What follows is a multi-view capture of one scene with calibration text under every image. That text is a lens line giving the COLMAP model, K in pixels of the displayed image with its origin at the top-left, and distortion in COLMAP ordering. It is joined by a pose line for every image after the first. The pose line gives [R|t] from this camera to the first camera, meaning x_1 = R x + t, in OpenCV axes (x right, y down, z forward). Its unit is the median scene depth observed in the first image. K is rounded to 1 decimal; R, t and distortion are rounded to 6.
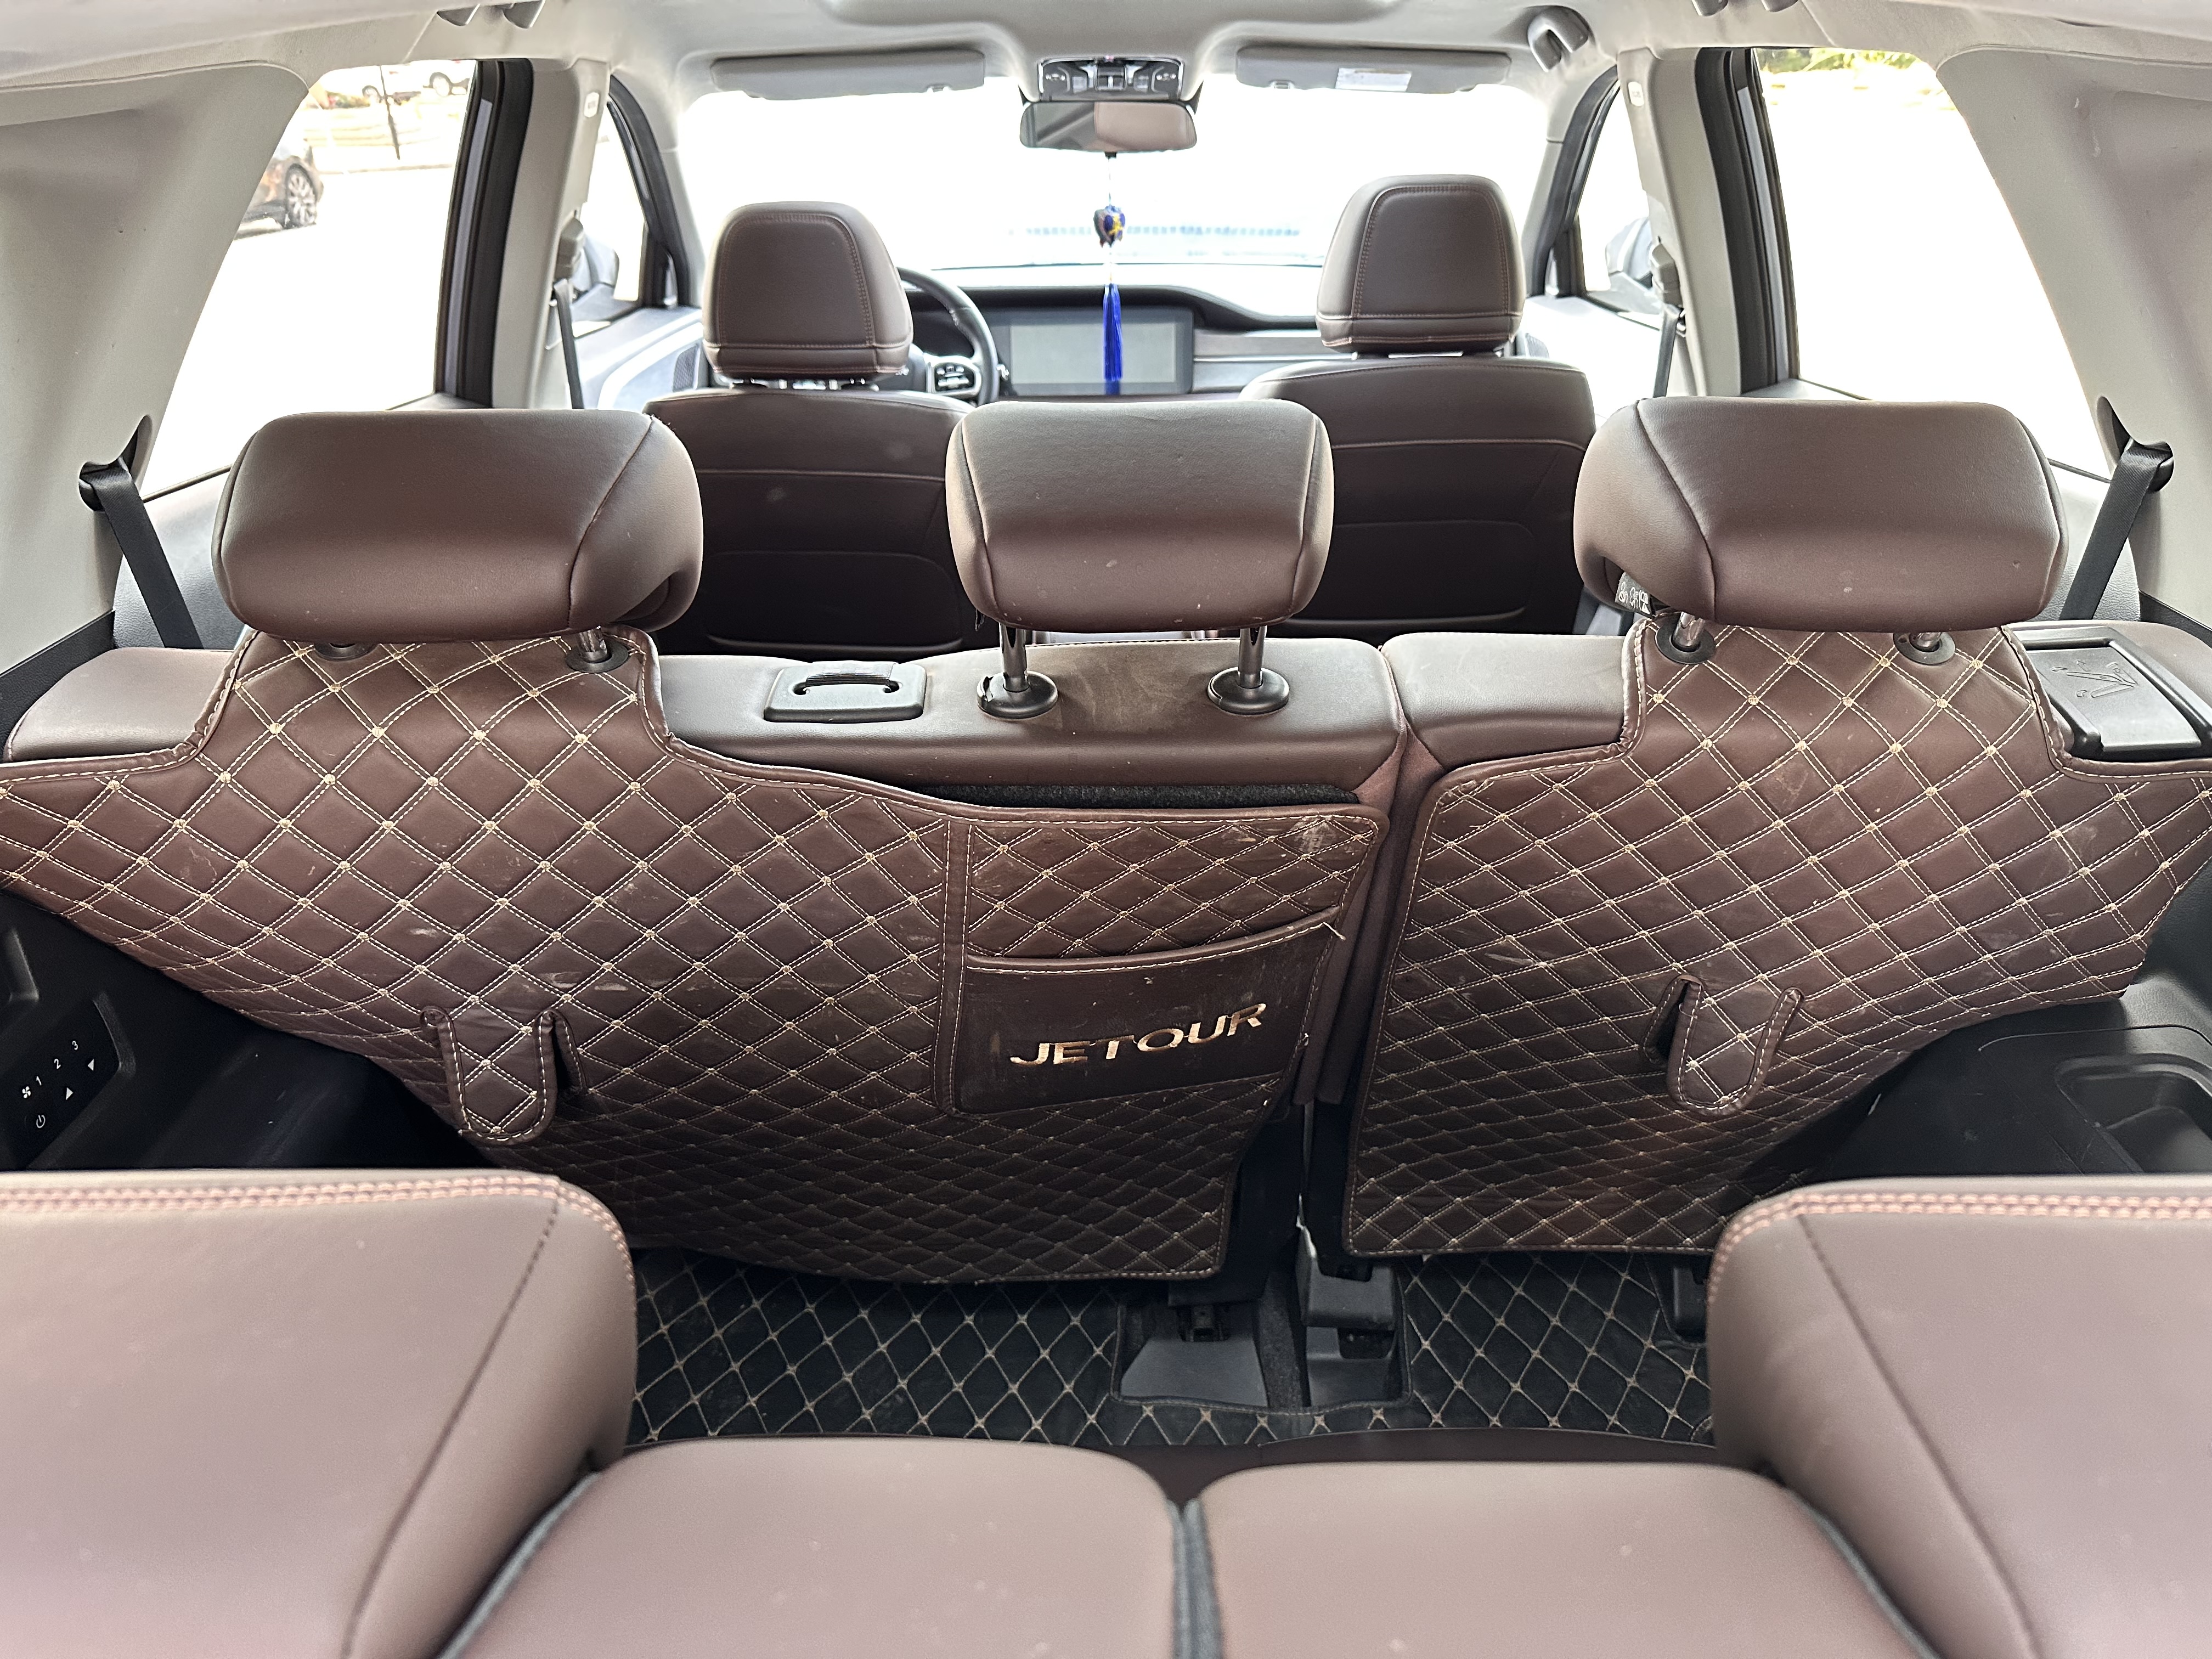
lens RADIAL K [[1582.6, 0, 1106.0], [0, 1582.6, 829.5], [0, 0, 1]] dist [-0.033925, -0.000723]
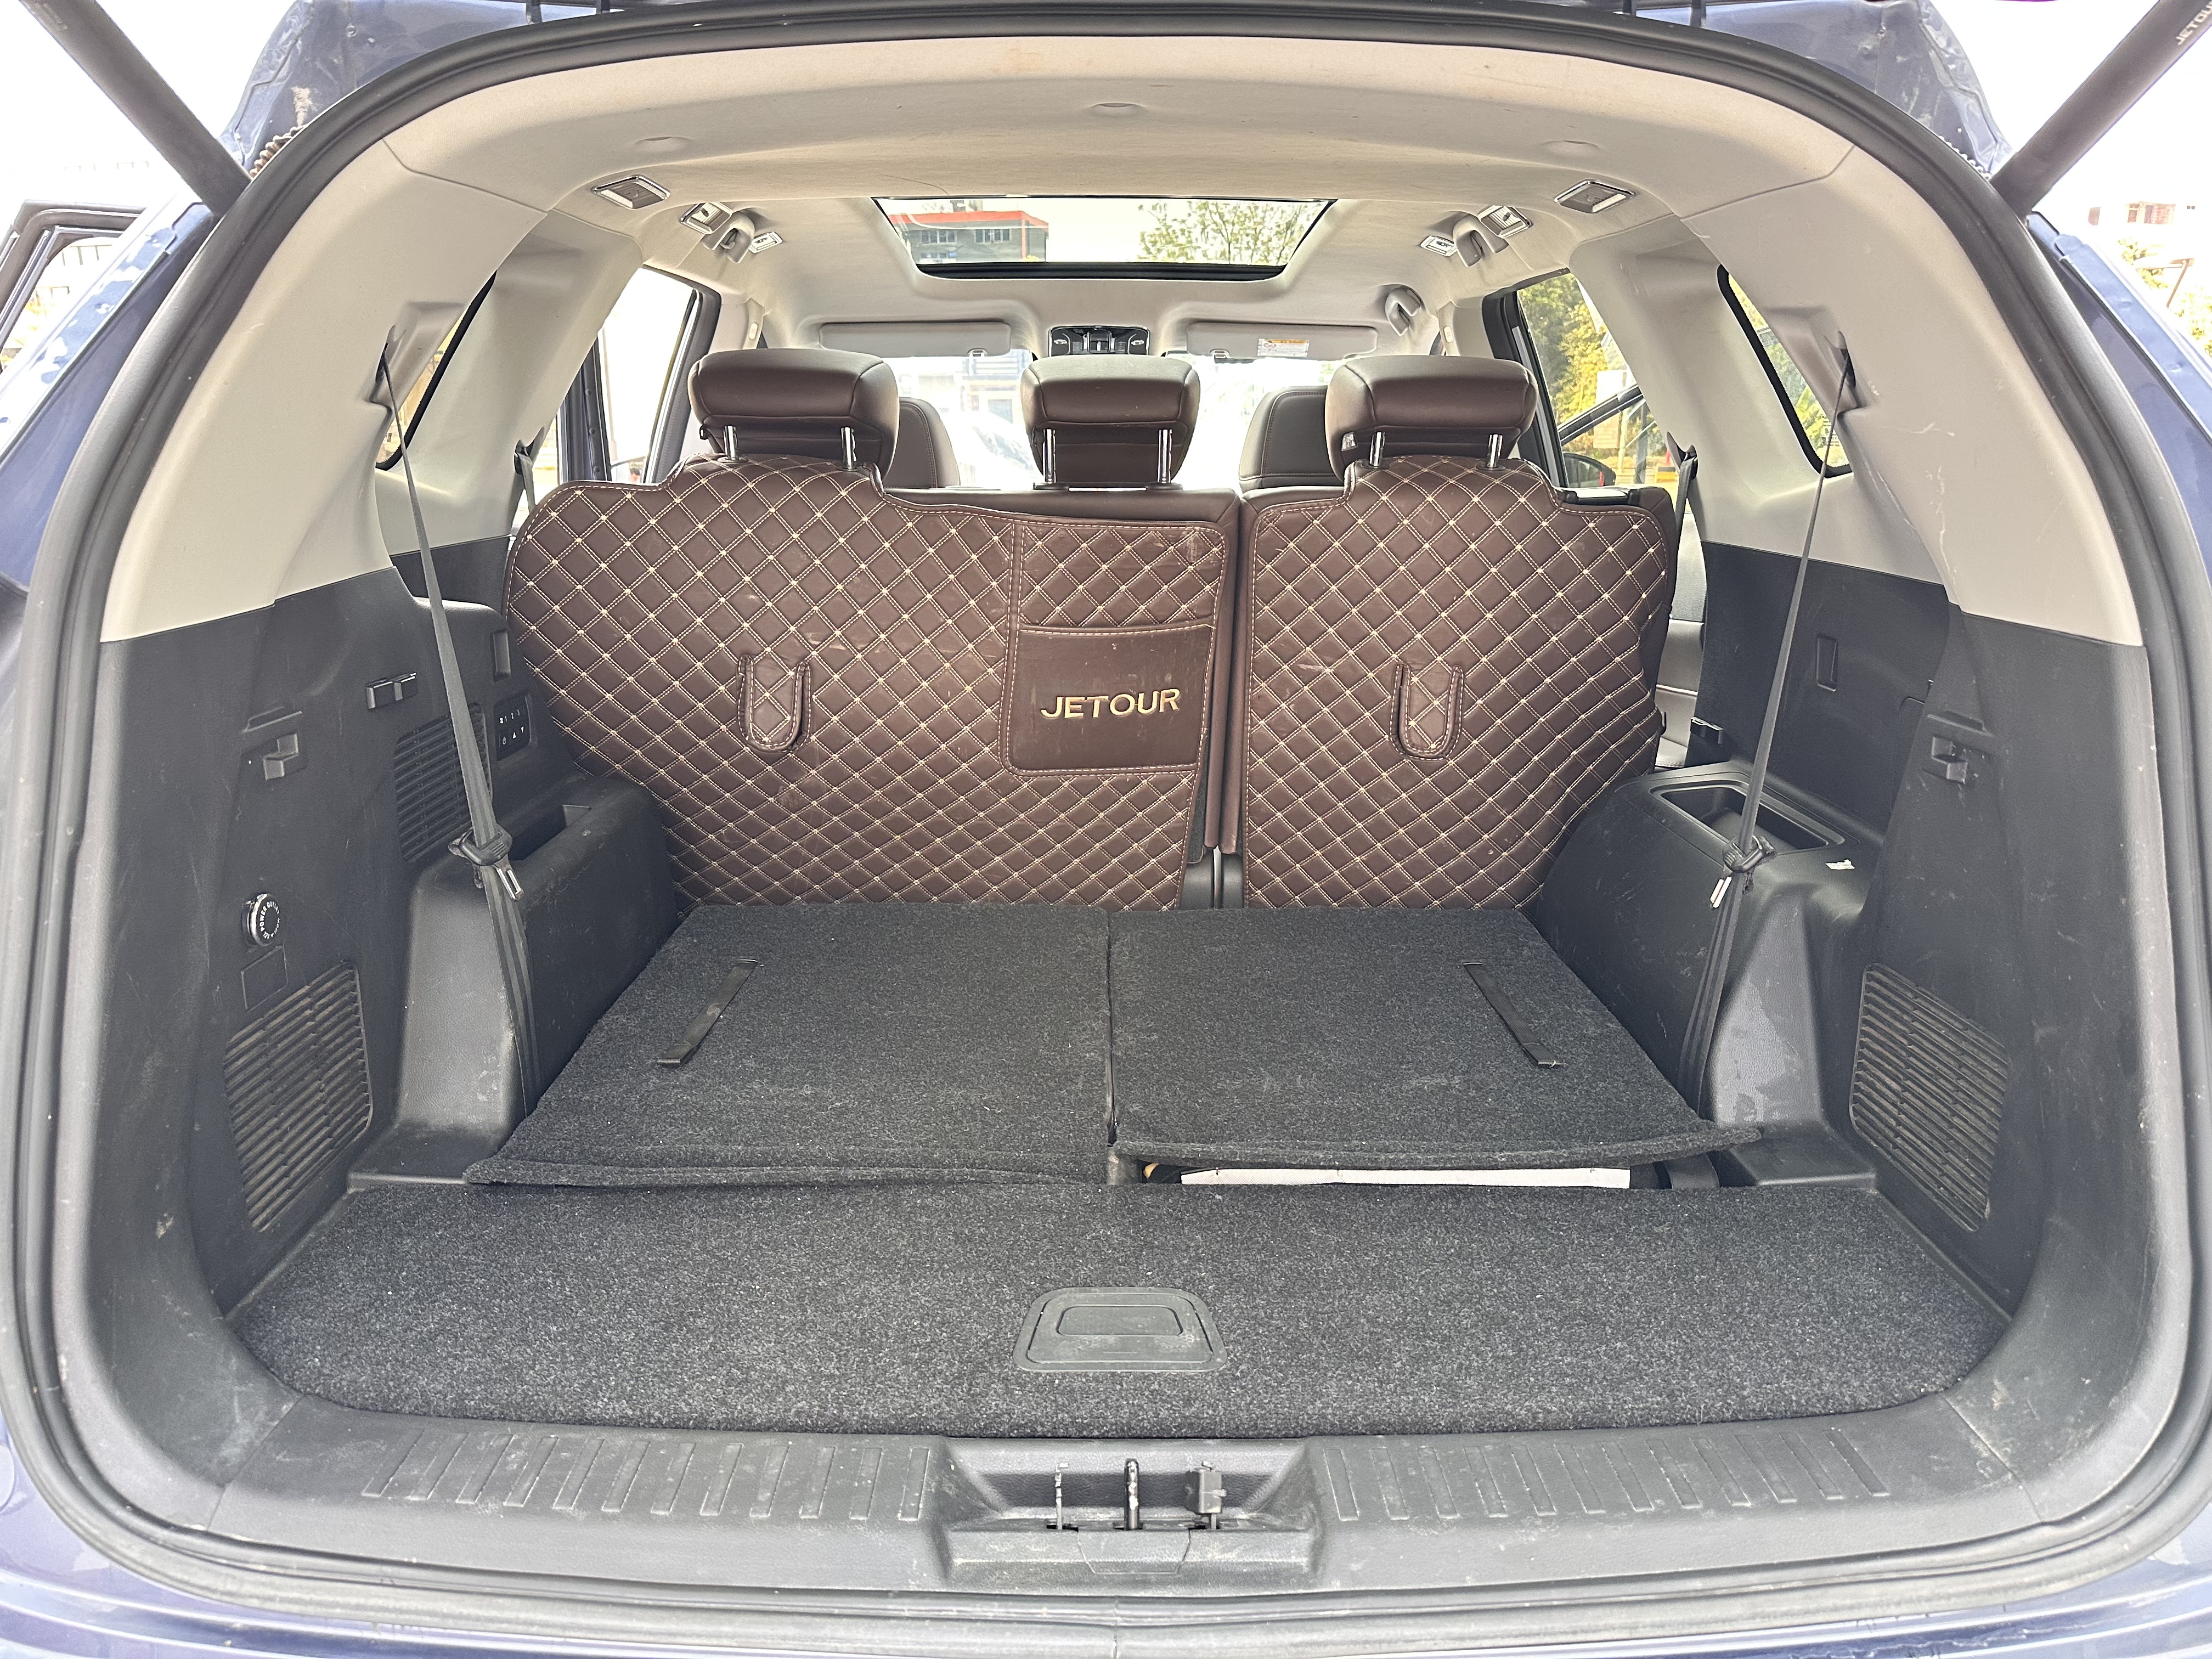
lens RADIAL K [[1525.6, 0, 1106.0], [0, 1525.6, 829.5], [0, 0, 1]] dist [0.005637, -0.010726]
pose [[0.999872, 0.011501, 0.011081, -0.003182], [-0.008976, 0.978565, -0.205742, 0.638886], [-0.013210, 0.205616, 0.978544, -0.709883]]
